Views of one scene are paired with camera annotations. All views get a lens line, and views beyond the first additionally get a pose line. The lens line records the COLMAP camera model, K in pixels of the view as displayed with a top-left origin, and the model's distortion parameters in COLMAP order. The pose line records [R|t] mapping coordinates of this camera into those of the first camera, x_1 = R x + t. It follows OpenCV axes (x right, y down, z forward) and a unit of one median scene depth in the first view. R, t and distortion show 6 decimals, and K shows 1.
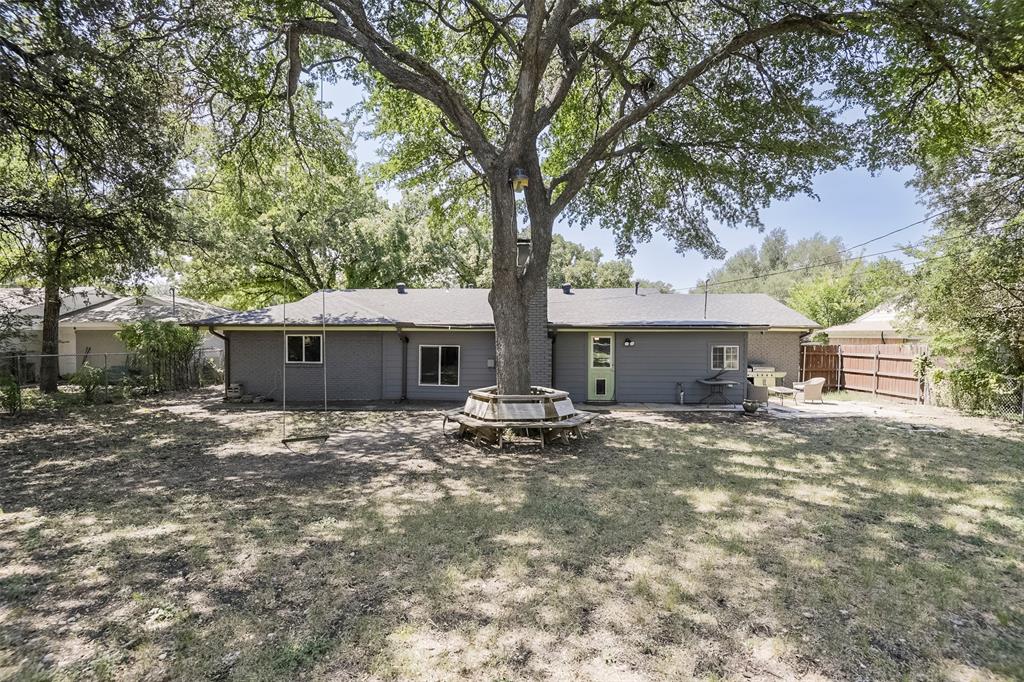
lens RADIAL K [[479.7, 0, 510.1], [0, 479.7, 340.3], [0, 0, 1]] dist [-0.028509, -0.006003]
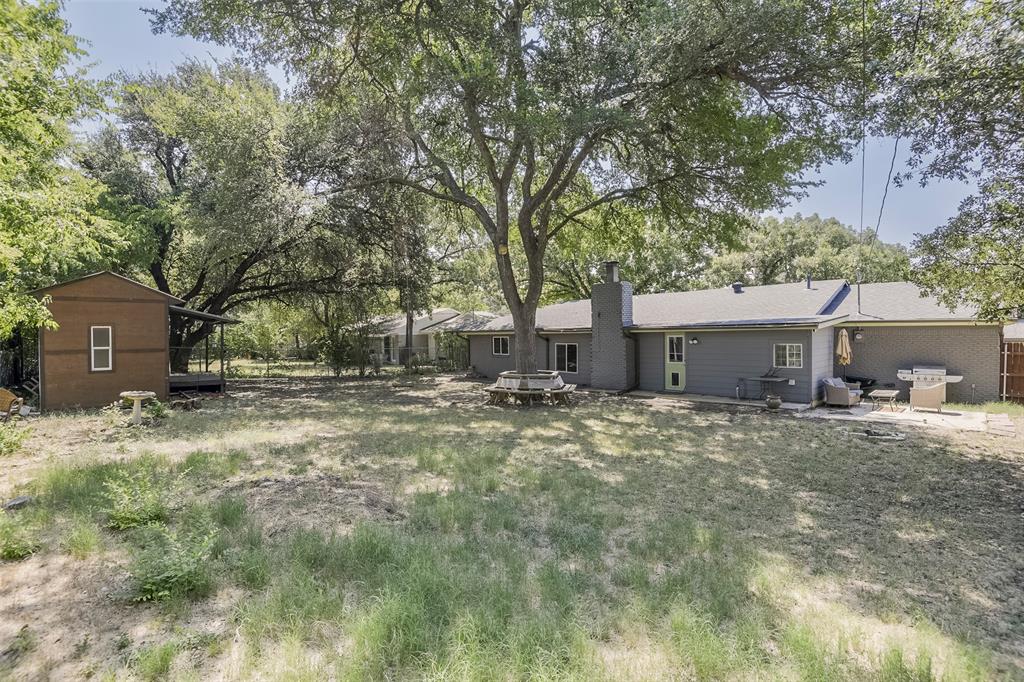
lens RADIAL K [[479.7, 0, 515.3], [0, 479.7, 342.5], [0, 0, 1]] dist [-0.028509, -0.006003]
pose [[0.730739, -0.003942, -0.682645, 0.694972], [0.005326, 0.999986, -0.000073, 0.006549], [0.682636, -0.003583, 0.730750, -0.105237]]
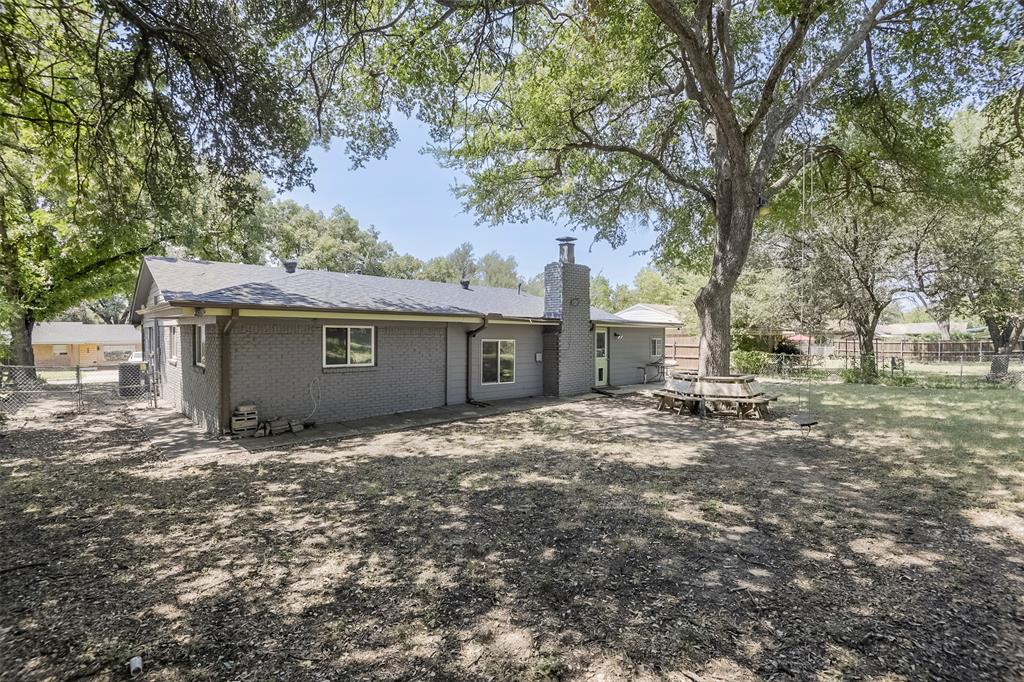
lens RADIAL K [[479.7, 0, 510.3], [0, 479.7, 341.5], [0, 0, 1]] dist [-0.028509, -0.006003]
pose [[0.690144, -0.007886, 0.723629, -0.805447], [0.004661, 0.999968, 0.006452, 0.008665], [-0.723657, -0.001080, 0.690159, 0.357308]]
